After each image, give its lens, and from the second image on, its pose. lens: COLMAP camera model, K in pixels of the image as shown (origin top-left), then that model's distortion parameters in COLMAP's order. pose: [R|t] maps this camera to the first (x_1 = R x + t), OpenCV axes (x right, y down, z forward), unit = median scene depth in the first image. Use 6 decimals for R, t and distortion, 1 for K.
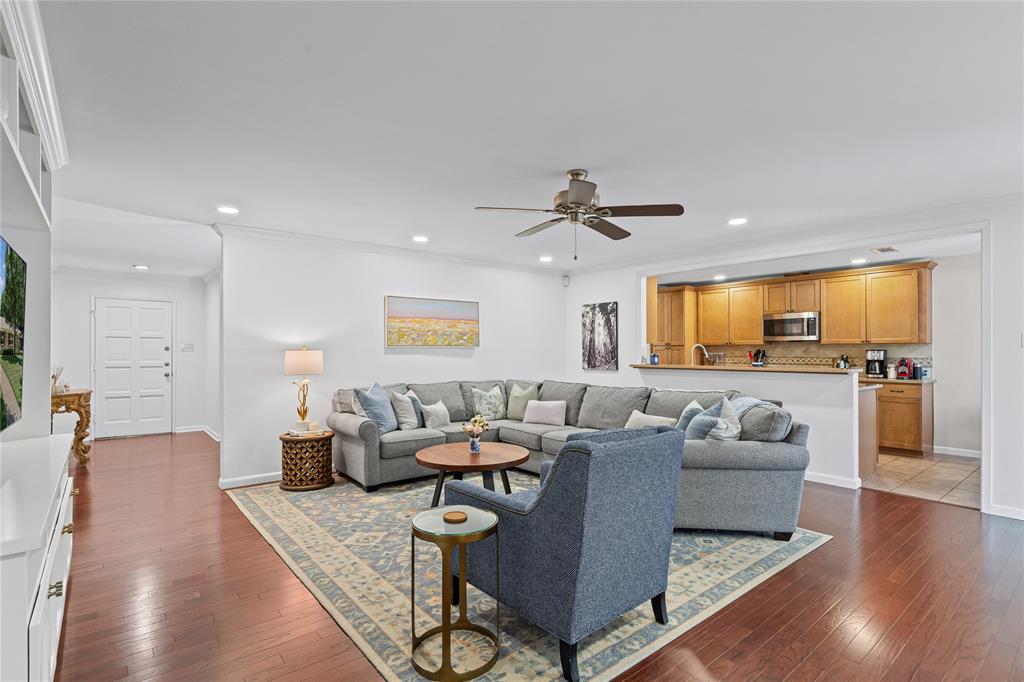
lens RADIAL K [[498.3, 0, 515.8], [0, 498.3, 347.8], [0, 0, 1]] dist [-0.005600, 0.000466]
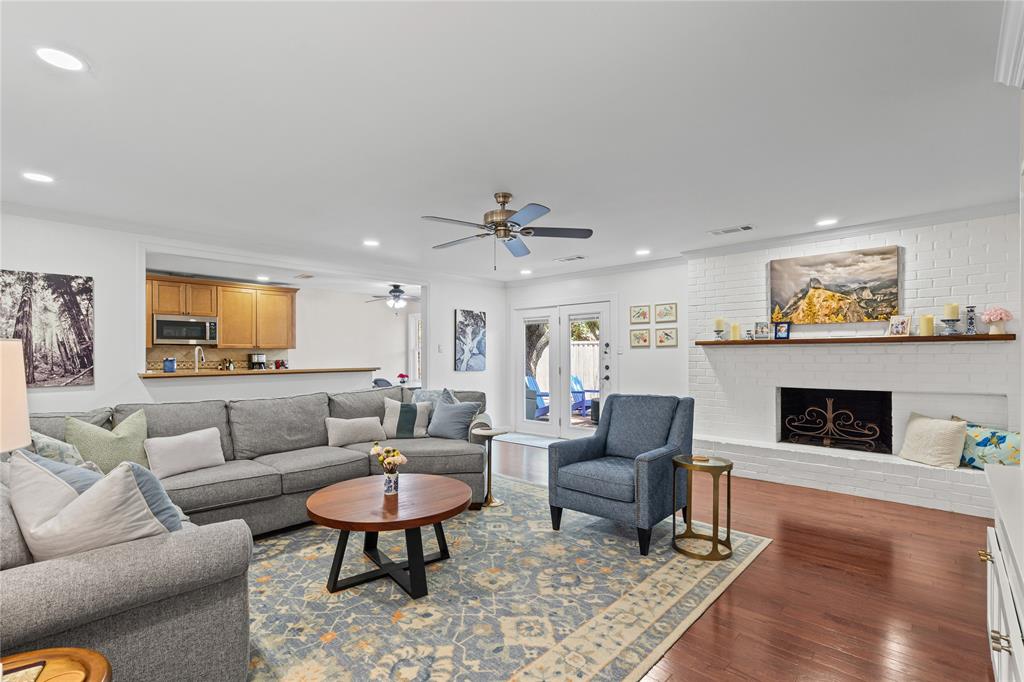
lens RADIAL K [[471.8, 0, 504.8], [0, 471.8, 349.3], [0, 0, 1]] dist [-0.001501, -0.000080]
pose [[-0.118610, 0.012709, 0.992860, -0.720253], [-0.001245, 0.999915, -0.012948, 0.010904], [-0.992940, -0.002772, -0.118584, 0.854265]]
